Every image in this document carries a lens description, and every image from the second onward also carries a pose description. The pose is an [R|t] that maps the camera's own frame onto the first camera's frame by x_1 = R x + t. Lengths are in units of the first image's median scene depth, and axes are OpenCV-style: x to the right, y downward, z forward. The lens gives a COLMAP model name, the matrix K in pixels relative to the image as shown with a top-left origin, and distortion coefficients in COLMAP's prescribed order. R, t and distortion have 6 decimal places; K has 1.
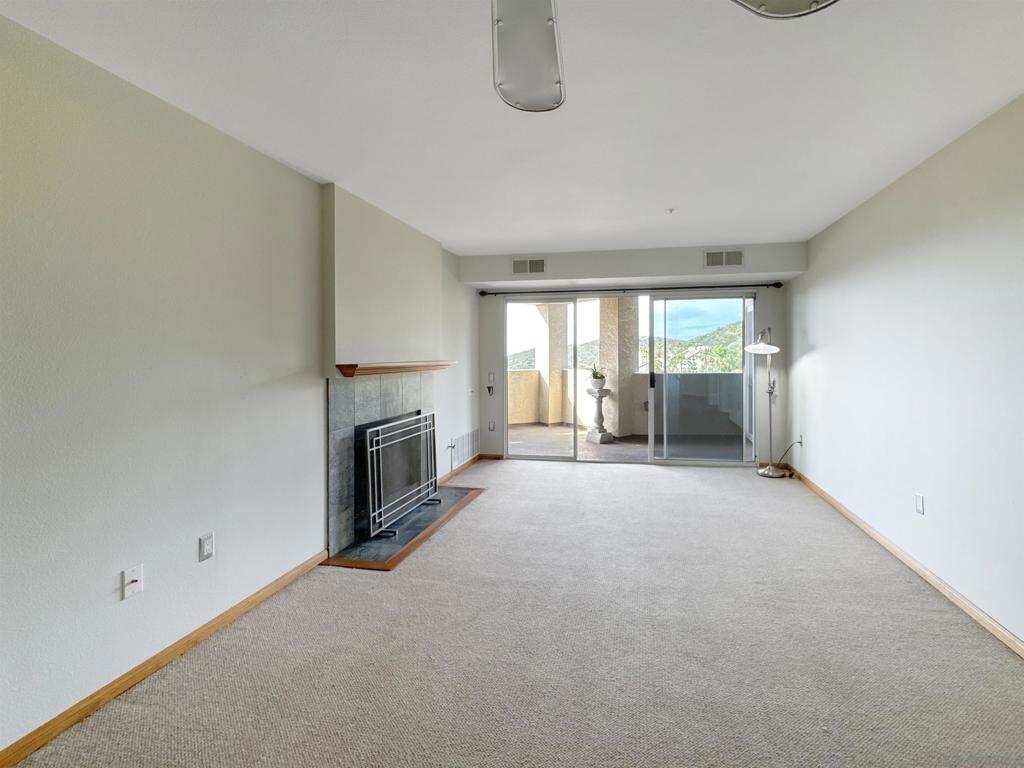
lens RADIAL K [[472.2, 0, 512.9], [0, 472.2, 359.8], [0, 0, 1]] dist [0.001468, 0.000354]
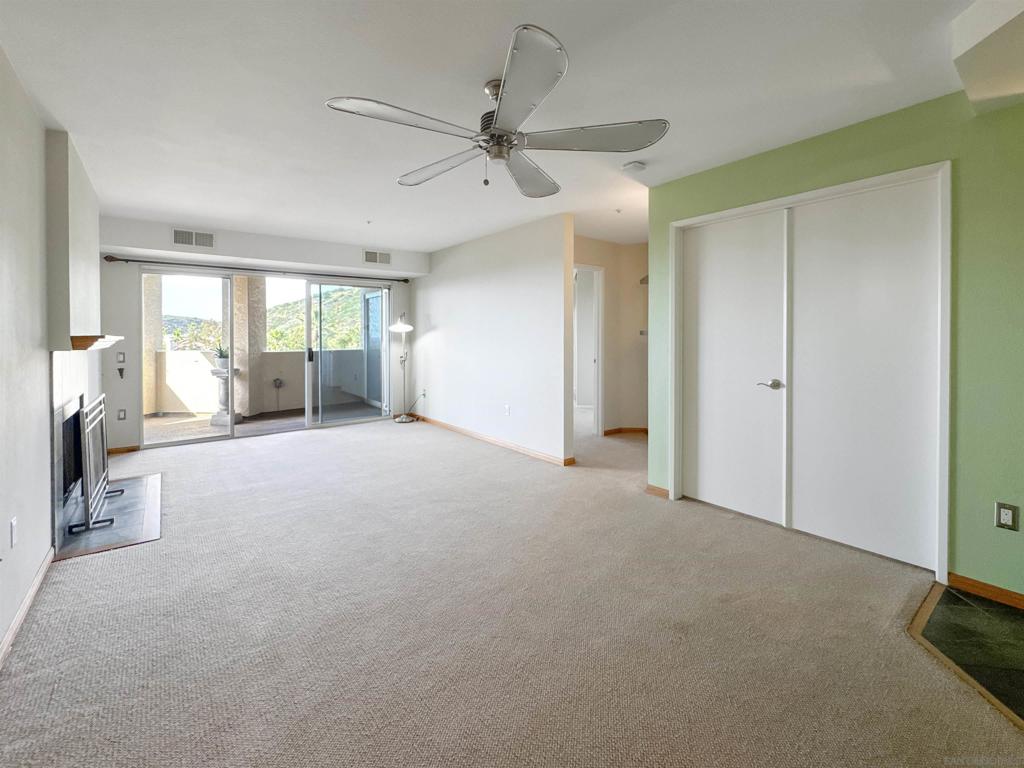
lens RADIAL K [[472.2, 0, 512.9], [0, 472.2, 359.8], [0, 0, 1]] dist [0.001468, 0.000354]
pose [[0.656351, -0.037518, 0.753522, -0.248459], [0.009202, 0.999087, 0.041729, 0.012659], [-0.754400, -0.020455, 0.656097, -0.112923]]
